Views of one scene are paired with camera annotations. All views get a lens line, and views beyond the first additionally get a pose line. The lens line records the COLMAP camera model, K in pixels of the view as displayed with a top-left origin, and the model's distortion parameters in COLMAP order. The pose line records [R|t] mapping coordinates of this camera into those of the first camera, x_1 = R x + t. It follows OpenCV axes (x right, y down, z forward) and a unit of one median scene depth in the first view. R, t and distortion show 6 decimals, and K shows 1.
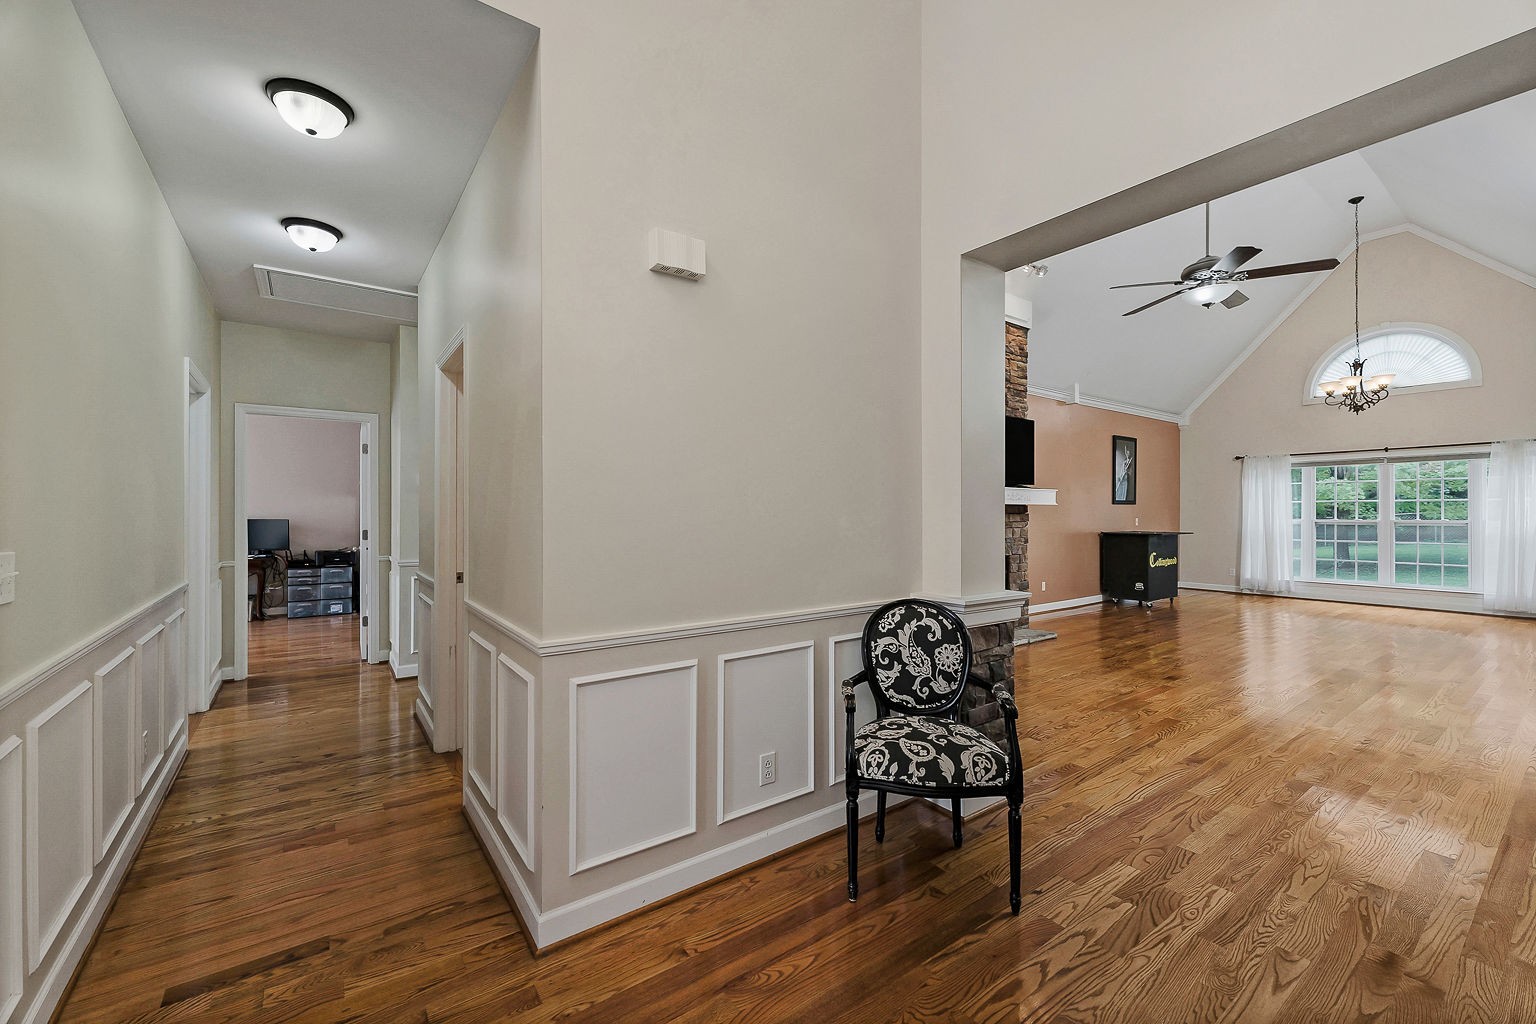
lens RADIAL K [[654.6, 0, 768.0], [0, 654.6, 512.0], [0, 0, 1]] dist [-0.000178, 0.000355]
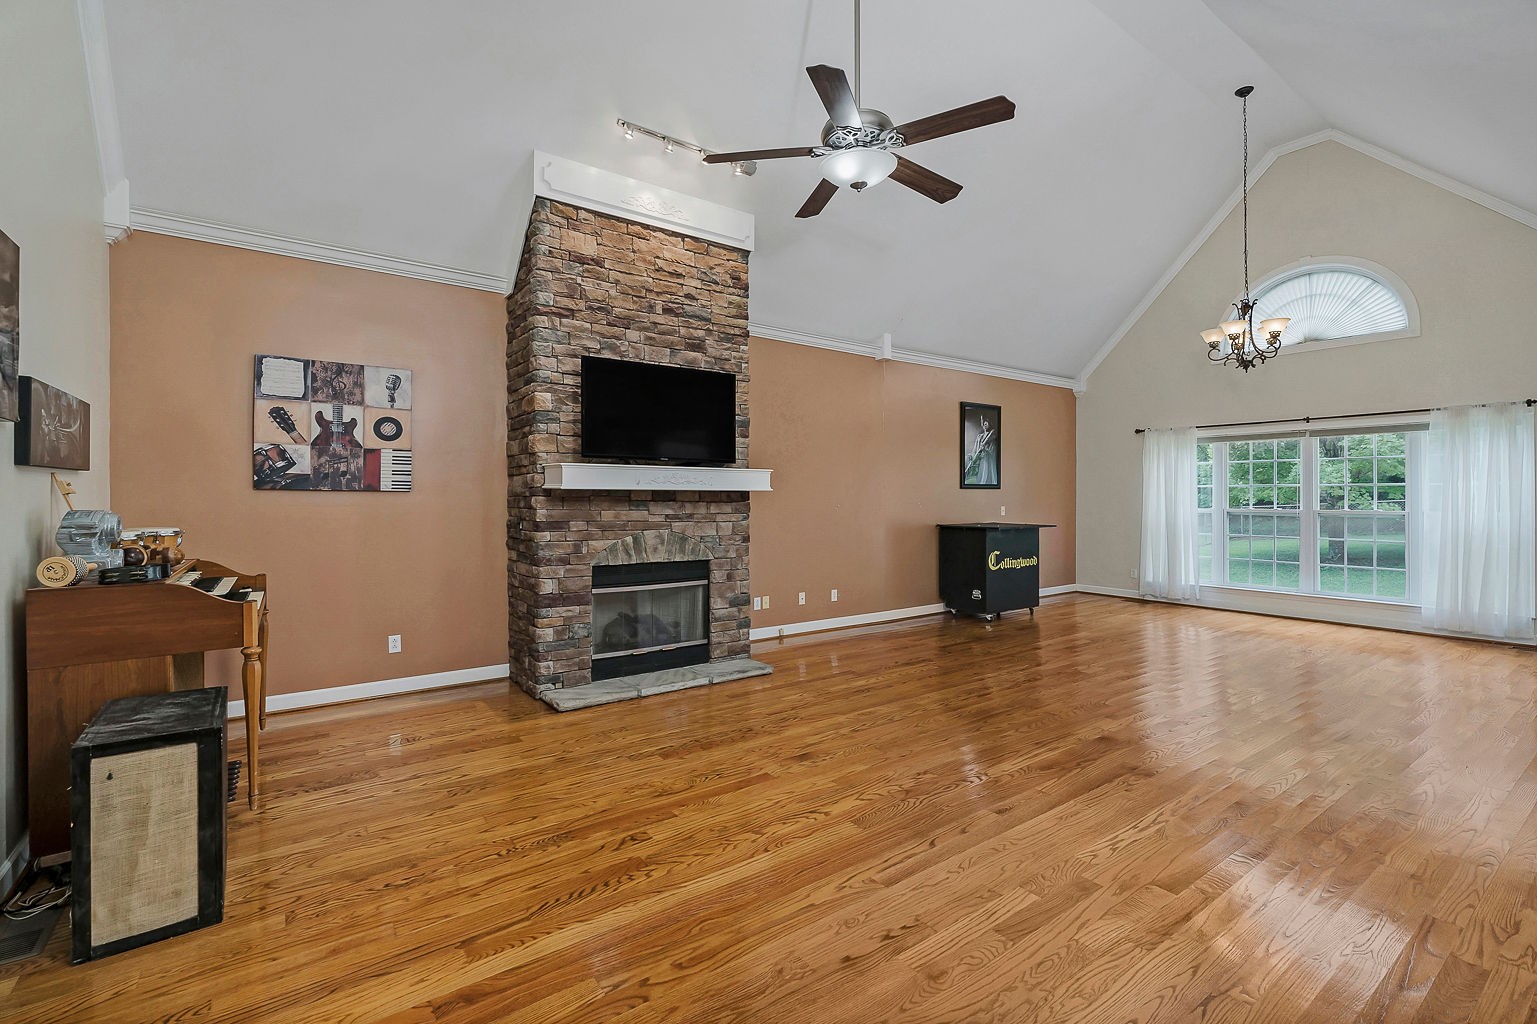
lens RADIAL K [[685.1, 0, 770.0], [0, 685.1, 492.4], [0, 0, 1]] dist [-0.003032, -0.000518]
pose [[0.999747, 0.001590, -0.022424, 0.330121], [-0.001697, 0.999987, -0.004737, -0.003678], [0.022416, 0.004774, 0.999737, 0.173719]]
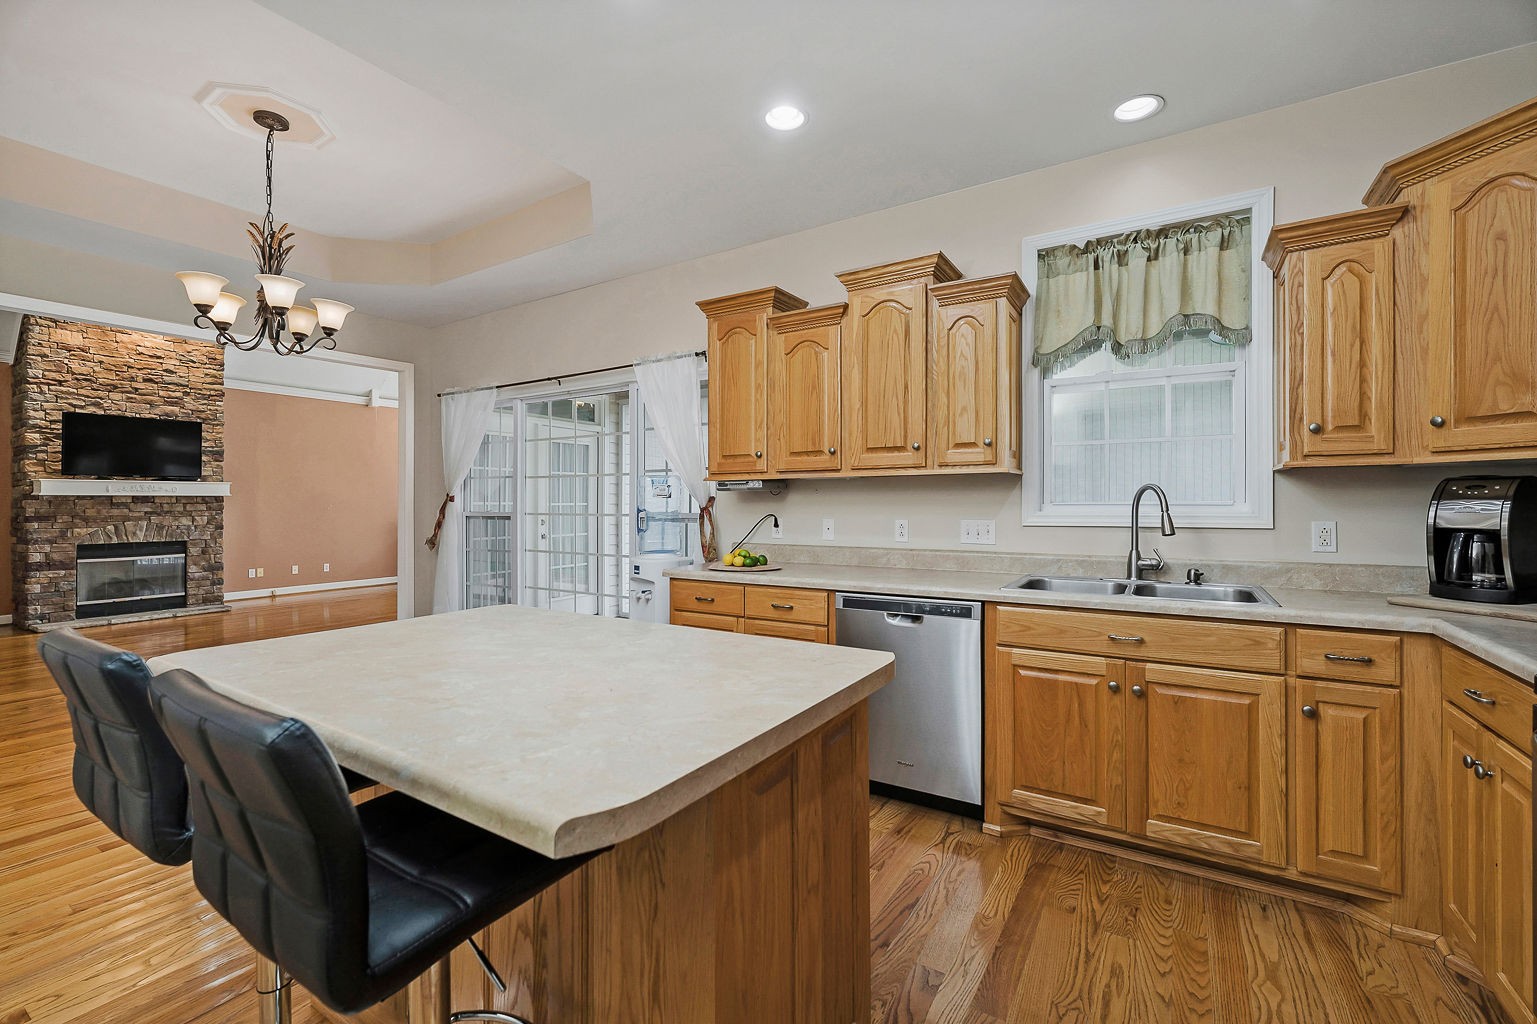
lens RADIAL K [[685.1, 0, 770.0], [0, 685.1, 492.4], [0, 0, 1]] dist [-0.003032, -0.000518]
pose [[0.946874, 0.001162, 0.321604, 0.686798], [0.003297, 0.999906, -0.013320, 0.001514], [-0.321589, 0.013672, 0.946781, -0.319417]]
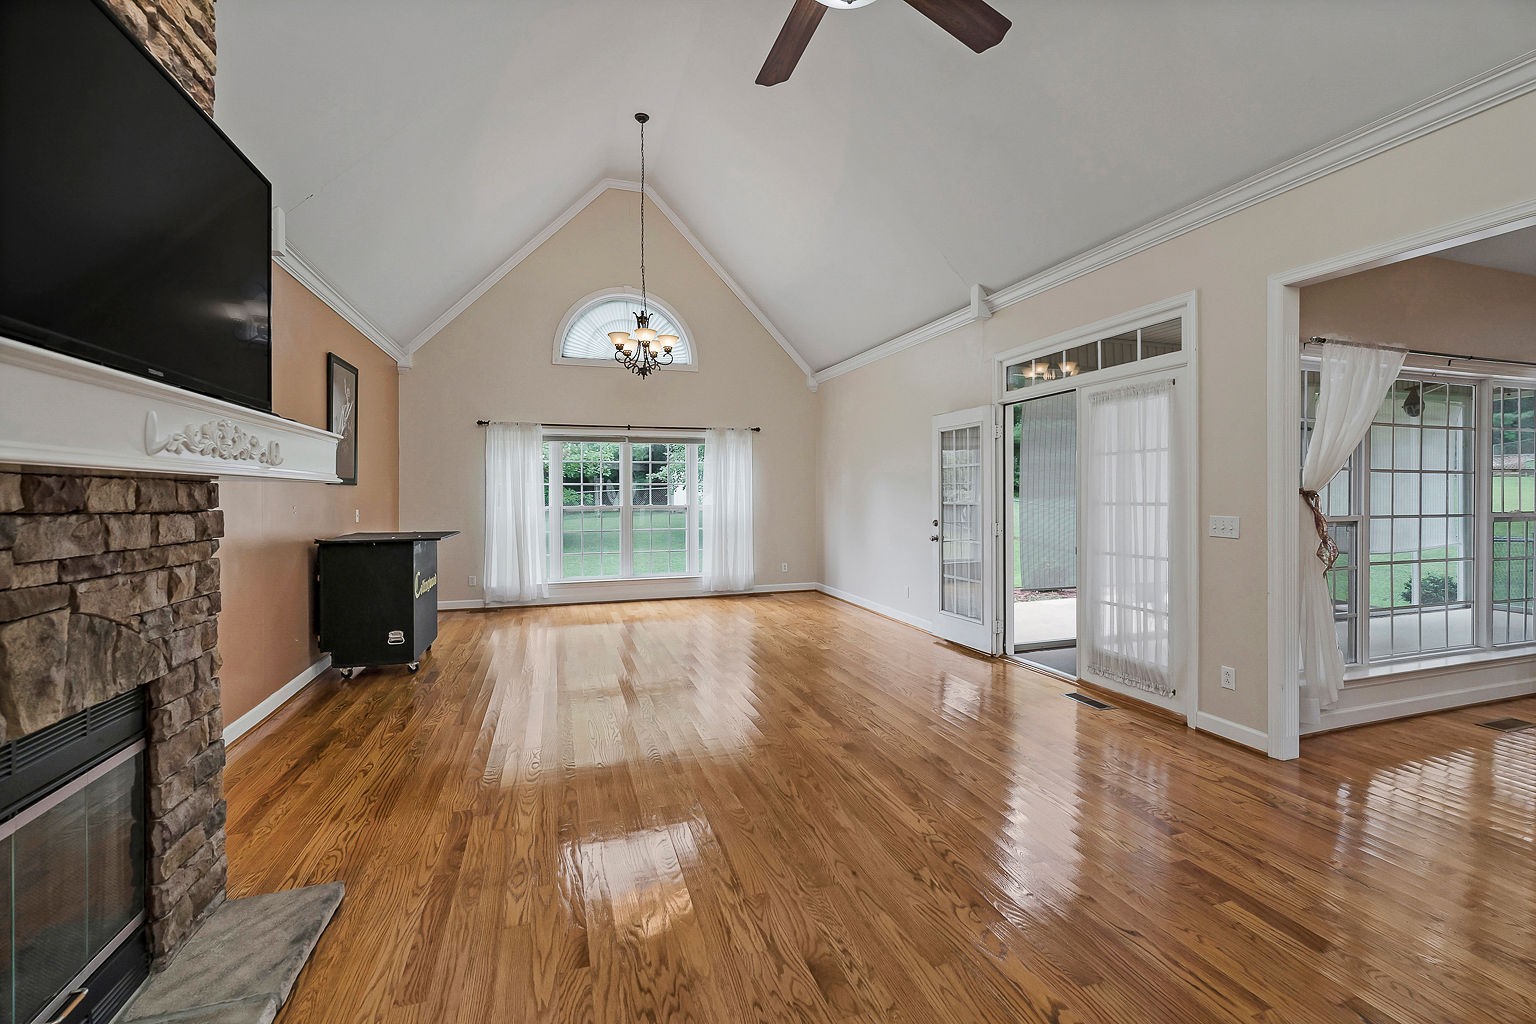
lens RADIAL K [[672.1, 0, 799.4], [0, 672.1, 491.8], [0, 0, 1]] dist [-0.002039, -0.000148]
pose [[0.320930, 0.000638, 0.947103, 0.146996], [0.005114, 0.999984, -0.002407, -0.003200], [-0.947089, 0.005616, 0.320921, 0.494701]]
